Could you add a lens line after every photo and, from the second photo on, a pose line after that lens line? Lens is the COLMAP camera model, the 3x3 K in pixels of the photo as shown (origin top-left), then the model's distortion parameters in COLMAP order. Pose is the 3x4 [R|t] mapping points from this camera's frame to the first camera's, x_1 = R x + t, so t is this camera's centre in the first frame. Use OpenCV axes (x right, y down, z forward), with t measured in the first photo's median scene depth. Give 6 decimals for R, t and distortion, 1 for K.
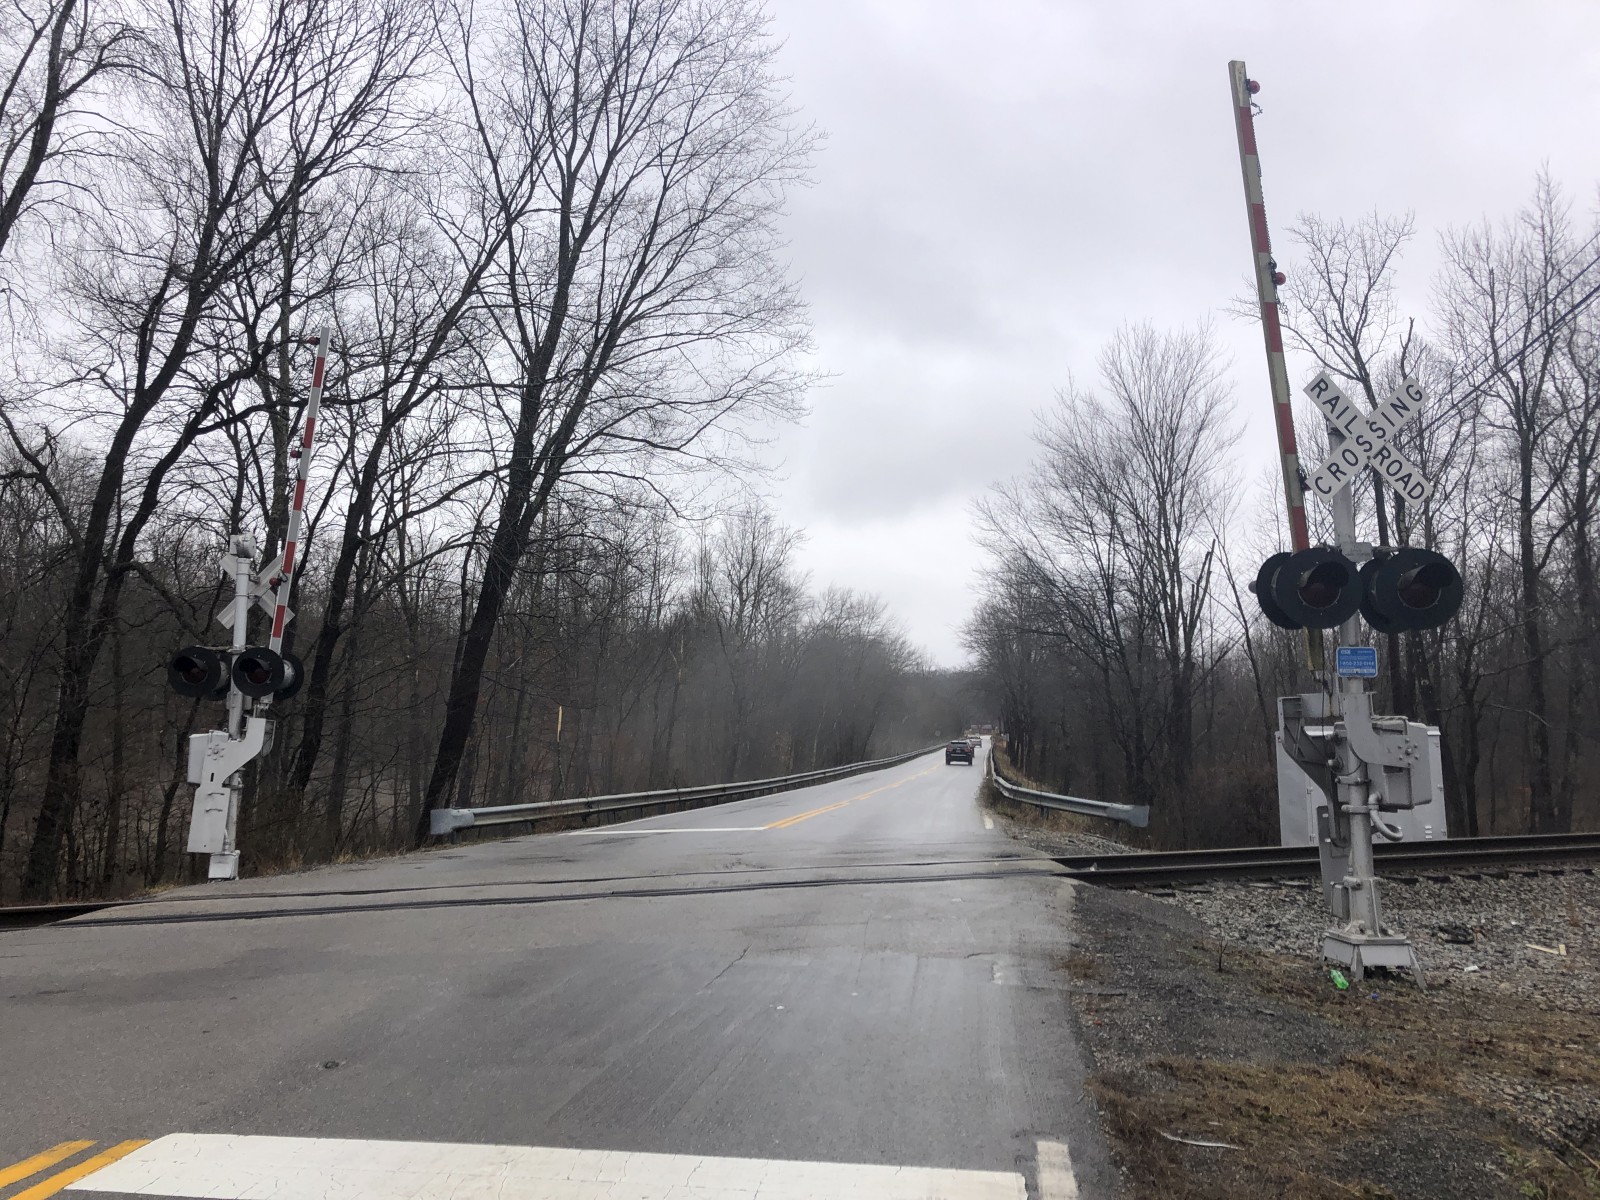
lens RADIAL K [[1286.0, 0, 802.2], [0, 1286.0, 558.8], [0, 0, 1]] dist [0.056892, -0.087062]
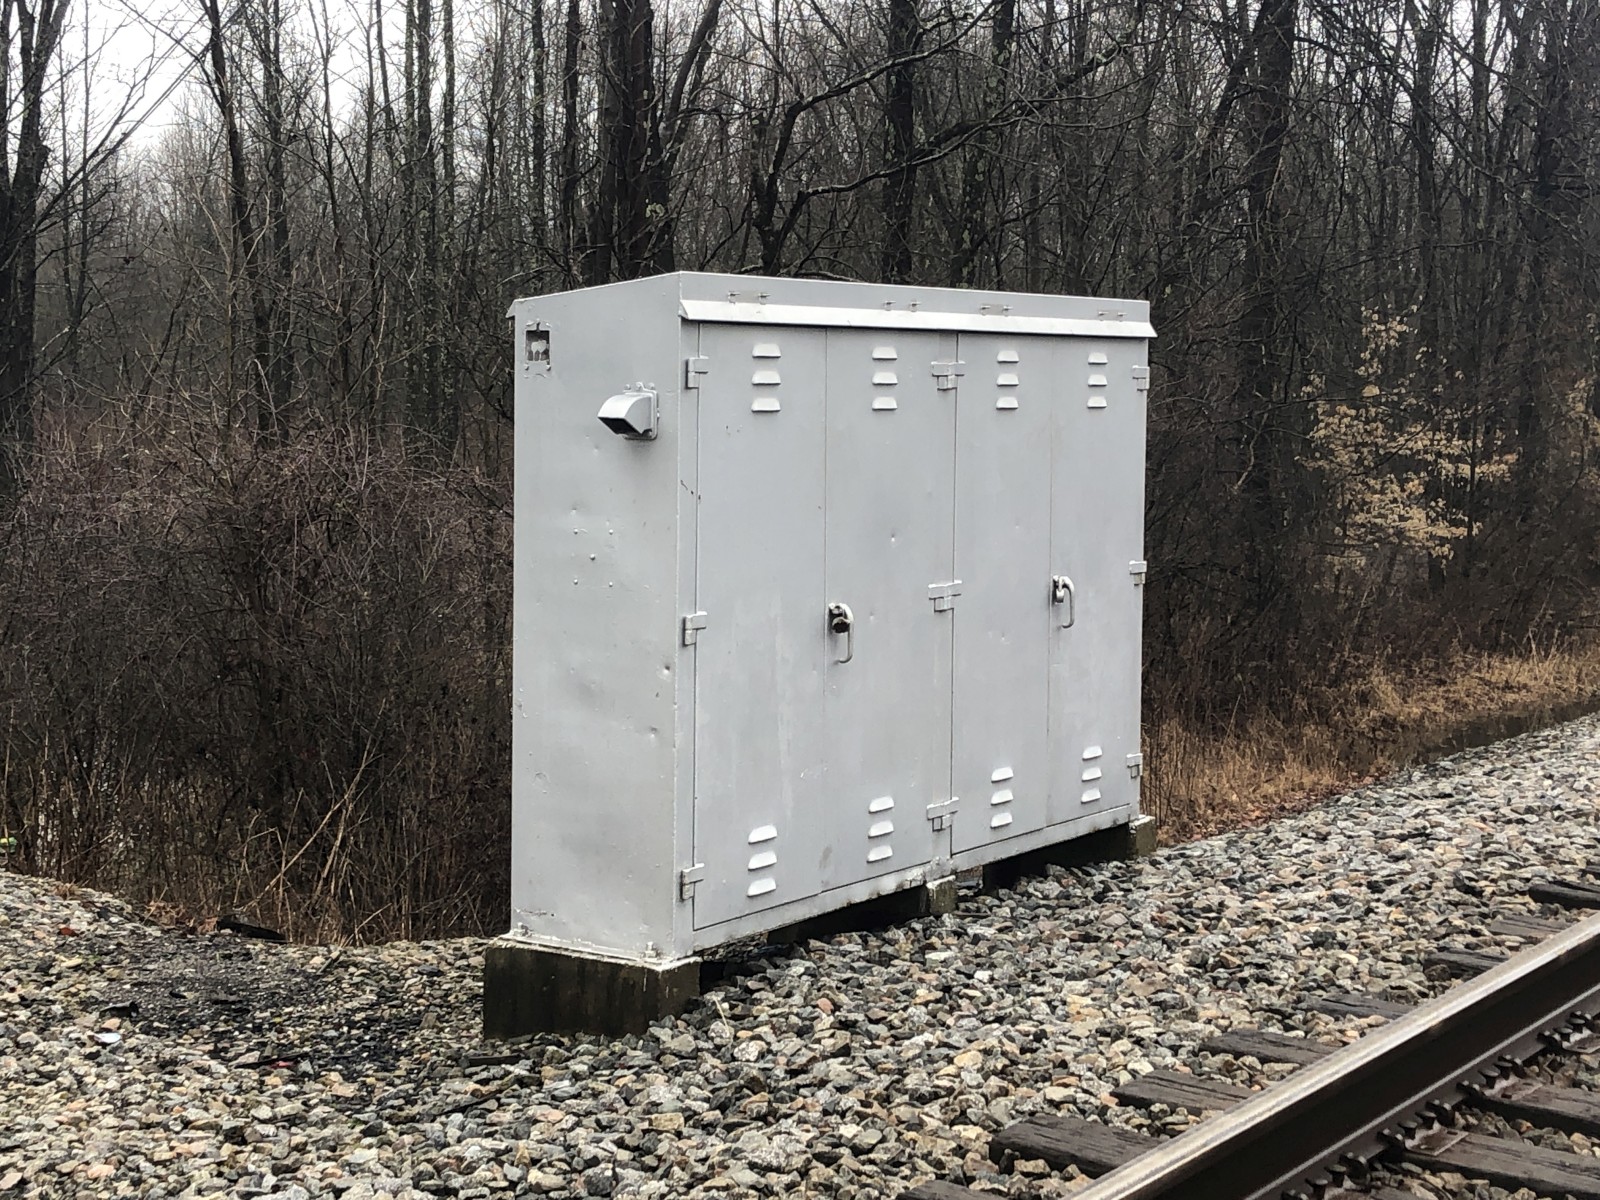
lens RADIAL K [[2608.4, 0, 800.0], [0, 2608.4, 600.0], [0, 0, 1]] dist [0.246327, -1.328084]
pose [[0.840153, -0.033289, 0.541328, 0.123854], [-0.091749, 0.975005, 0.202355, 0.059594], [-0.534533, -0.219675, 0.816099, 0.414848]]
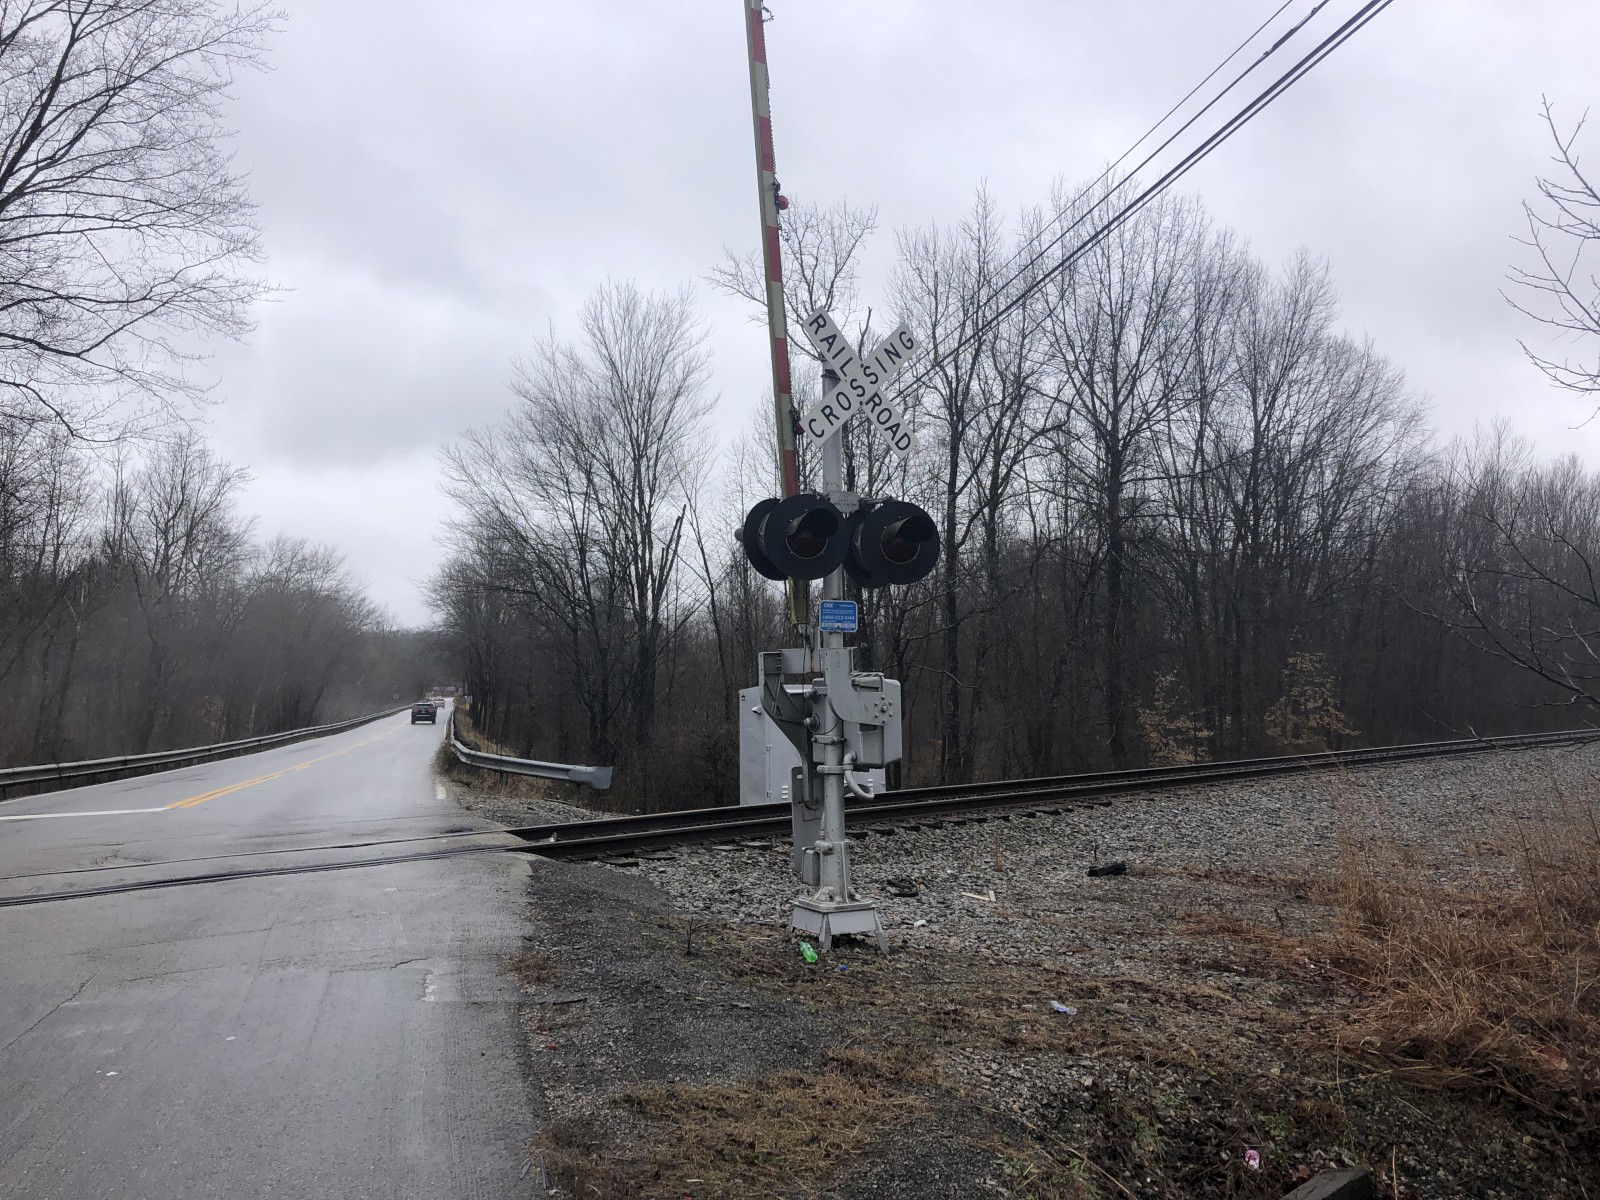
lens RADIAL K [[1286.0, 0, 802.2], [0, 1286.0, 558.8], [0, 0, 1]] dist [0.056892, -0.087062]
pose [[0.918689, 0.038439, 0.393106, 0.009051], [-0.050018, 0.998563, 0.019249, 0.006441], [-0.391801, -0.037346, 0.919292, 0.044110]]
